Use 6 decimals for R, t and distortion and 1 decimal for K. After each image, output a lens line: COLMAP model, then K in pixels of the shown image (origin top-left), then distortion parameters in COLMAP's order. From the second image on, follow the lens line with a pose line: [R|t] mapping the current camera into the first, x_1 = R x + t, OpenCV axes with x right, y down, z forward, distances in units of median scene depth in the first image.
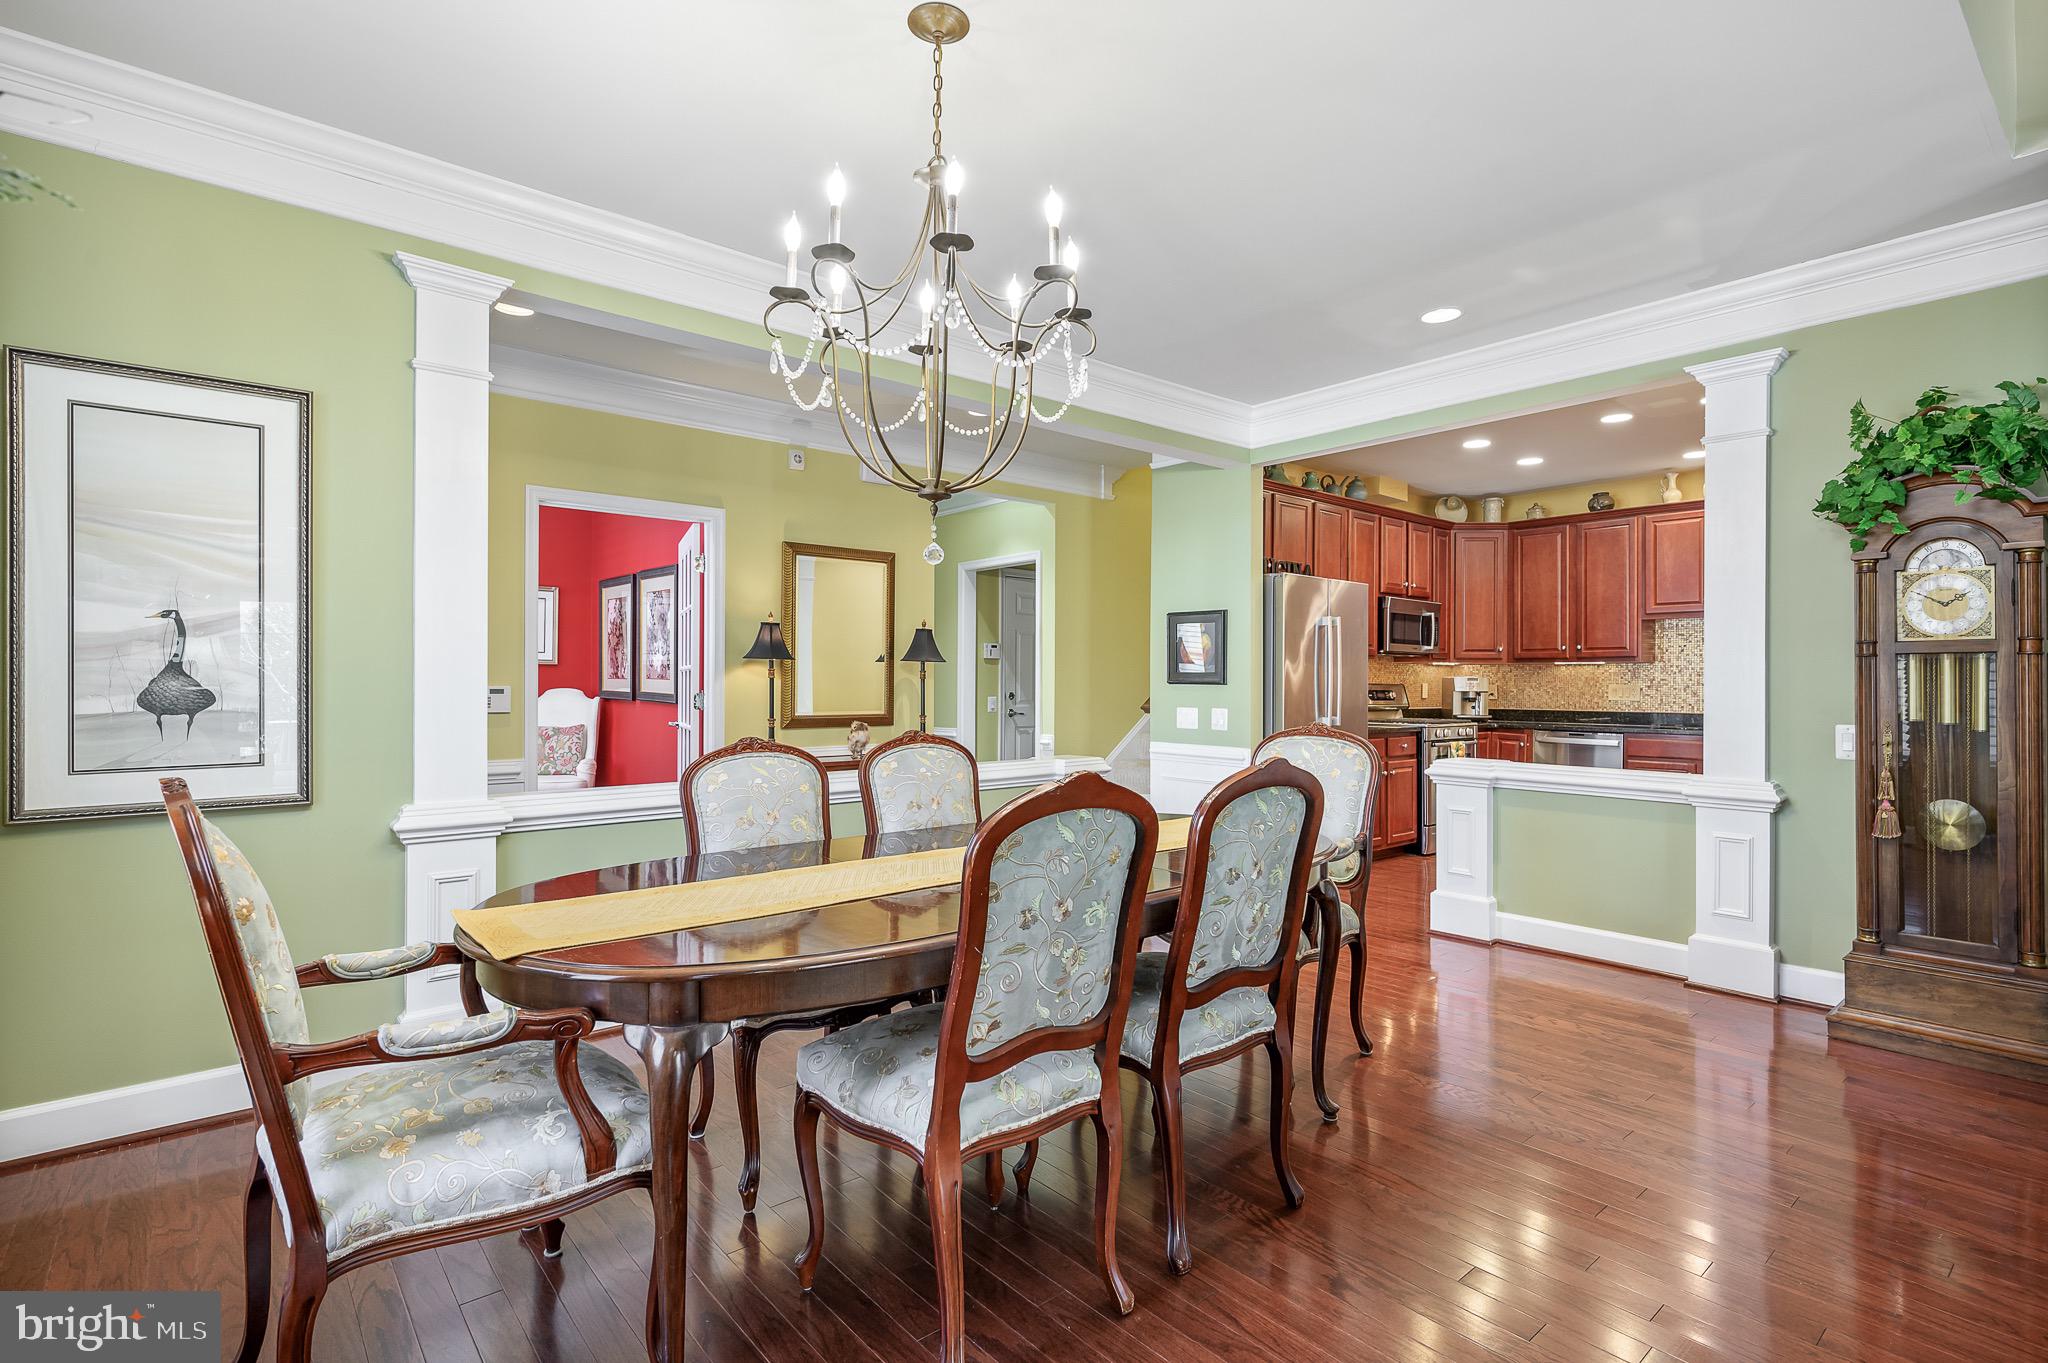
lens RADIAL K [[981.7, 0, 1030.5], [0, 981.7, 686.6], [0, 0, 1]] dist [-0.004443, 0.002430]
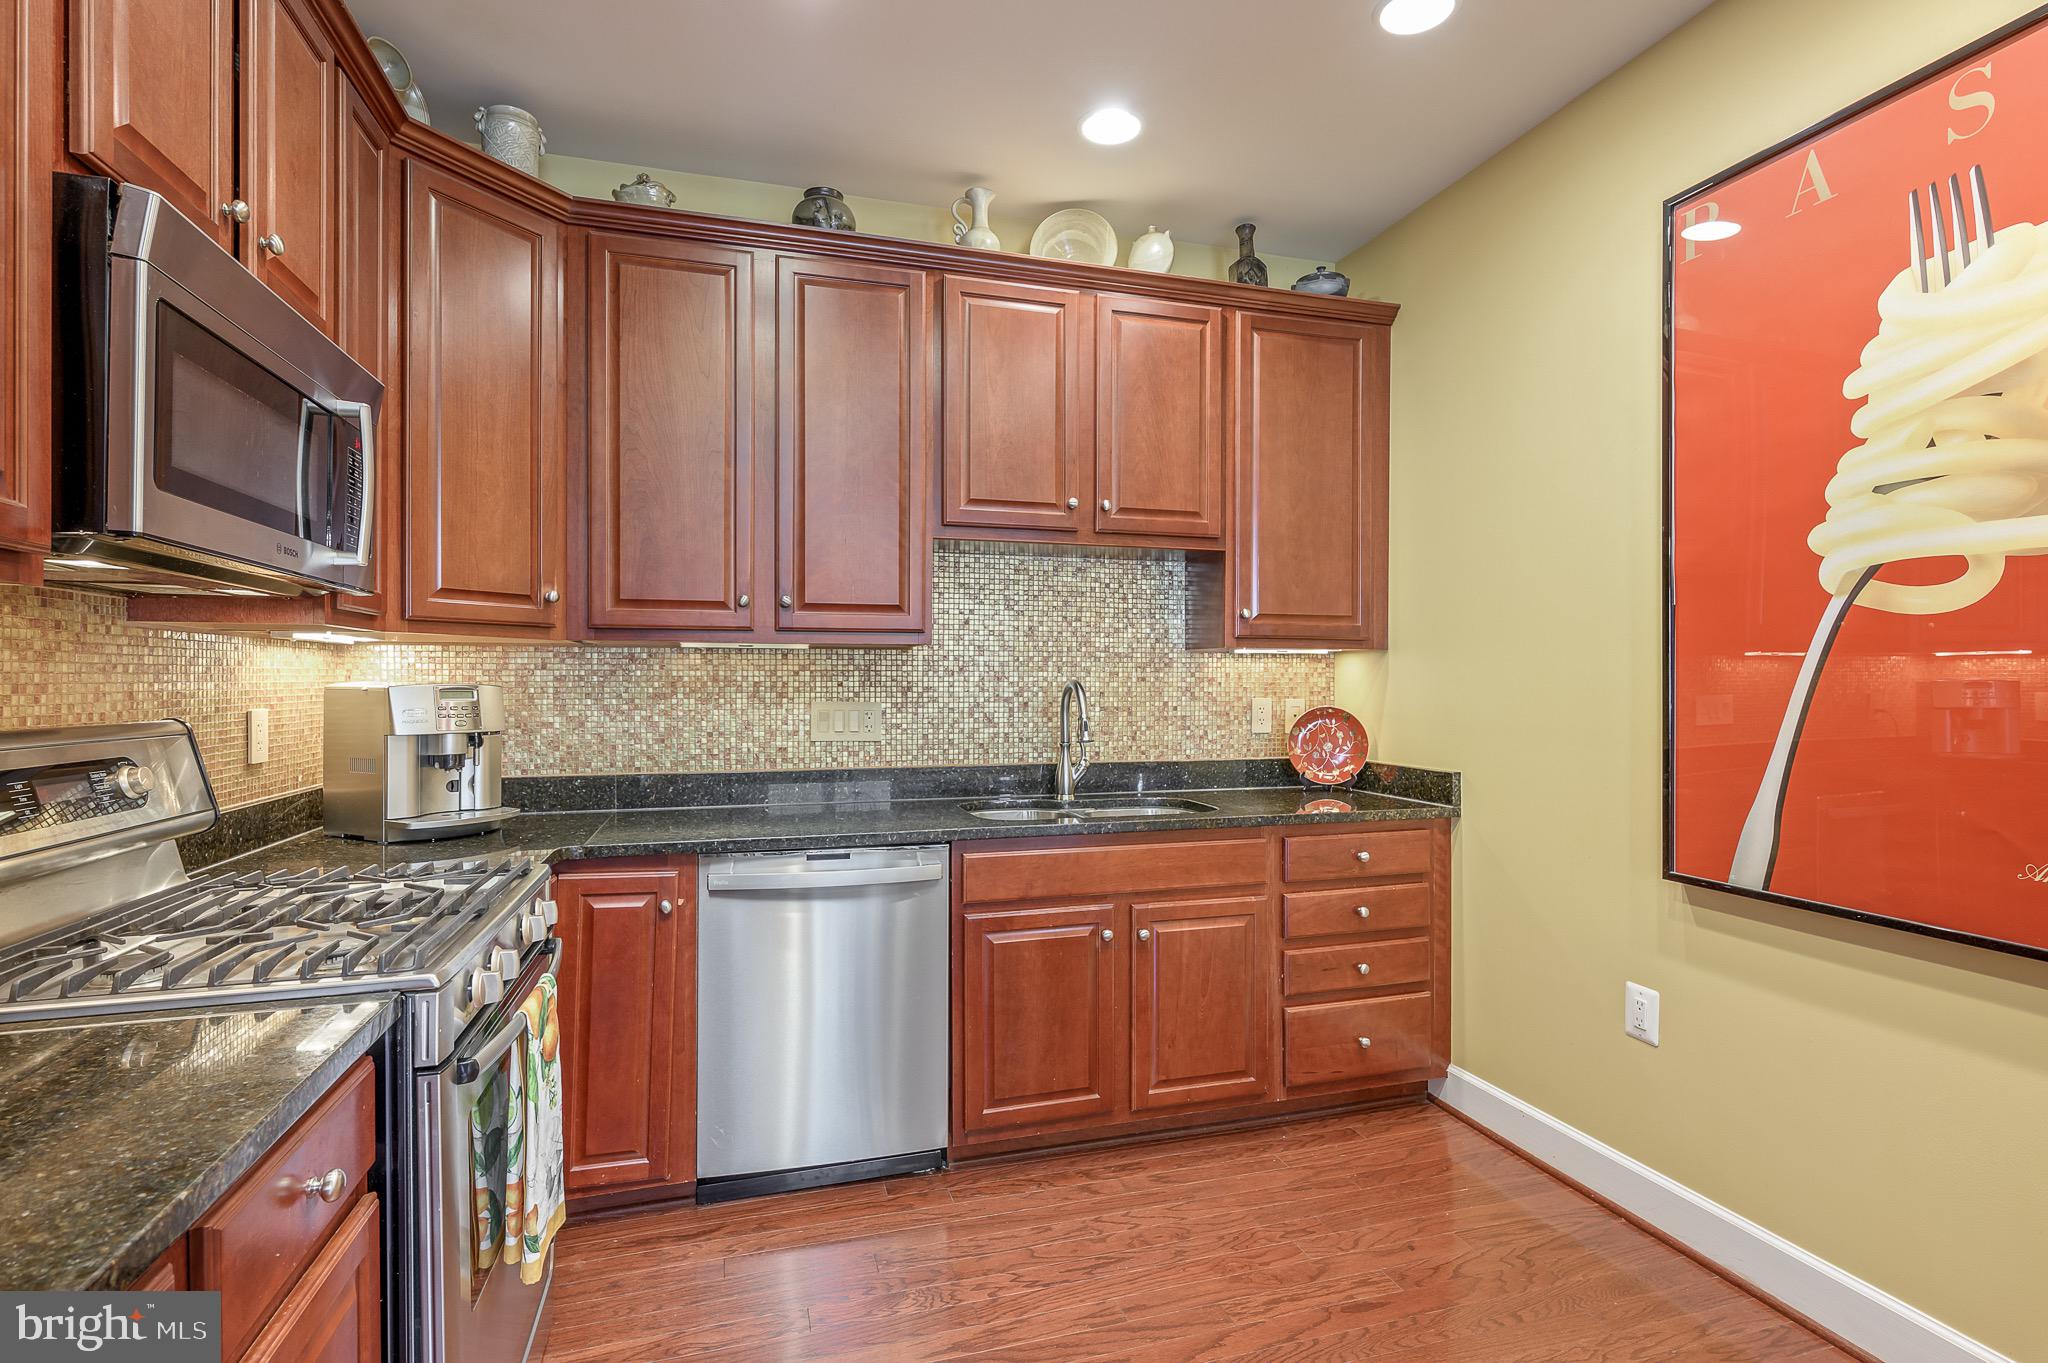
lens RADIAL K [[981.7, 0, 1034.0], [0, 981.7, 677.3], [0, 0, 1]] dist [-0.004443, 0.002430]
pose [[0.389090, -0.001529, 0.921198, 0.251763], [0.005051, 0.999987, -0.000474, -0.010942], [-0.921186, 0.004838, 0.389093, 0.739220]]
